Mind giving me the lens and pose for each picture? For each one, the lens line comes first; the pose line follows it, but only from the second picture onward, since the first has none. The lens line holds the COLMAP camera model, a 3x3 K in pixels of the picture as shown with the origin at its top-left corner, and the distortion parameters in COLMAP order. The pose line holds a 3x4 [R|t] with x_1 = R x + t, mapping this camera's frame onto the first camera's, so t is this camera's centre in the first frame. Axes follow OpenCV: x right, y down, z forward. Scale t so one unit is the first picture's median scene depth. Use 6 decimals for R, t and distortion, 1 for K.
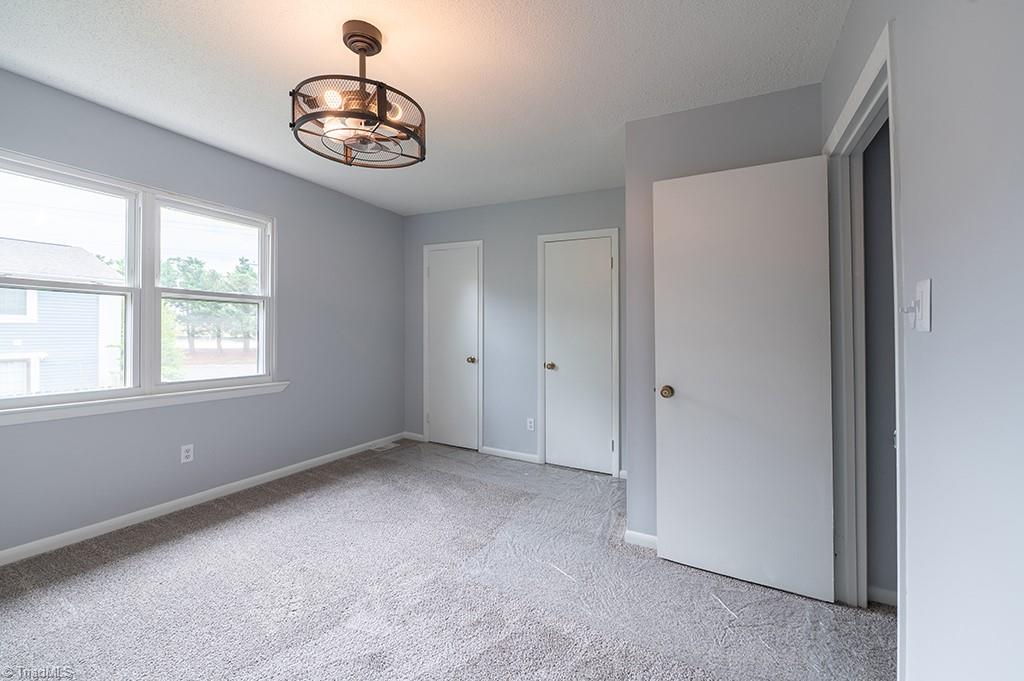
lens RADIAL K [[419.2, 0, 514.7], [0, 419.2, 335.9], [0, 0, 1]] dist [-0.000407, -0.000323]
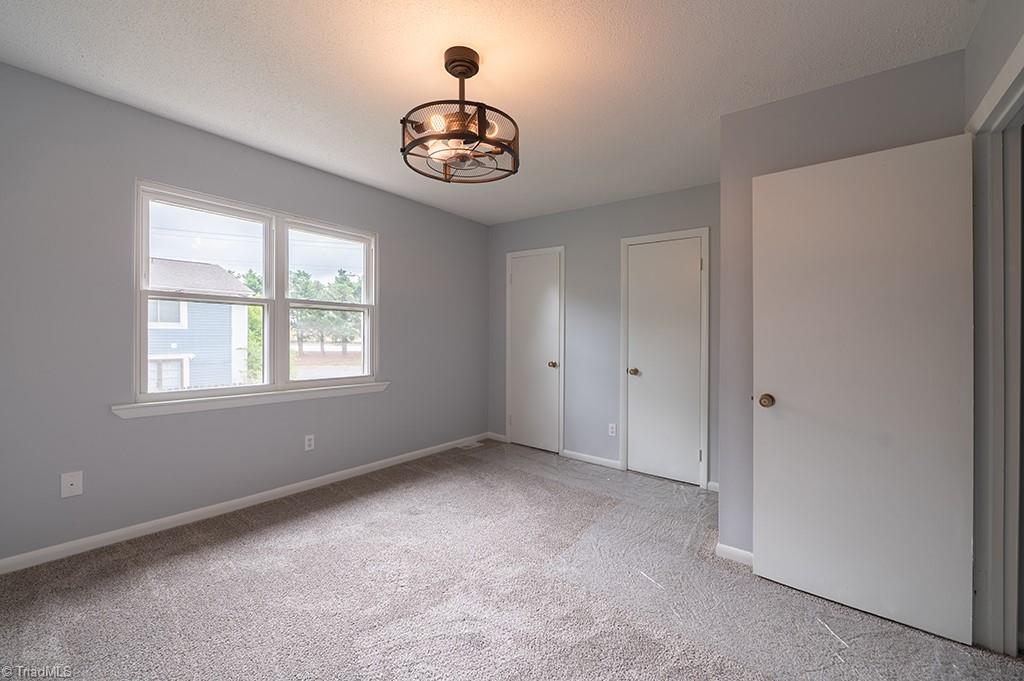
lens RADIAL K [[417.8, 0, 511.8], [0, 417.8, 346.7], [0, 0, 1]] dist [-0.001670, -0.000370]
pose [[0.983167, 0.004509, -0.182653, -0.025992], [-0.001786, 0.999885, 0.015074, -0.000932], [0.182700, -0.014494, 0.983062, -0.021962]]
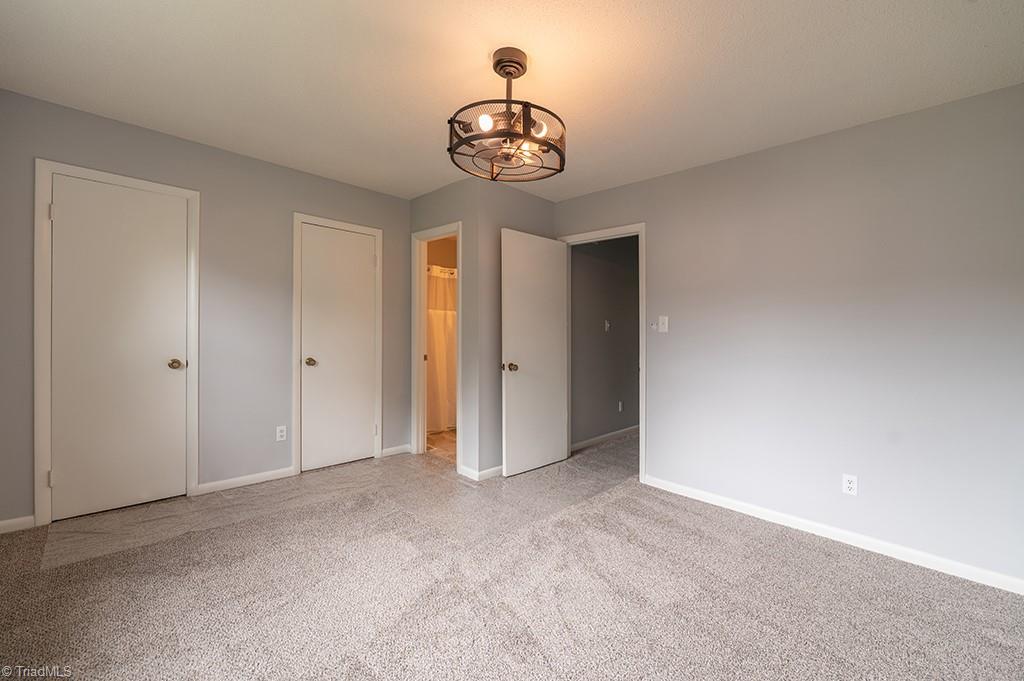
lens RADIAL K [[419.2, 0, 514.7], [0, 419.2, 335.9], [0, 0, 1]] dist [-0.000407, -0.000323]
pose [[0.301565, -0.029521, 0.952988, -0.982137], [-0.011005, 0.999346, 0.034439, -0.033201], [-0.953382, -0.020873, 0.301043, 0.474677]]
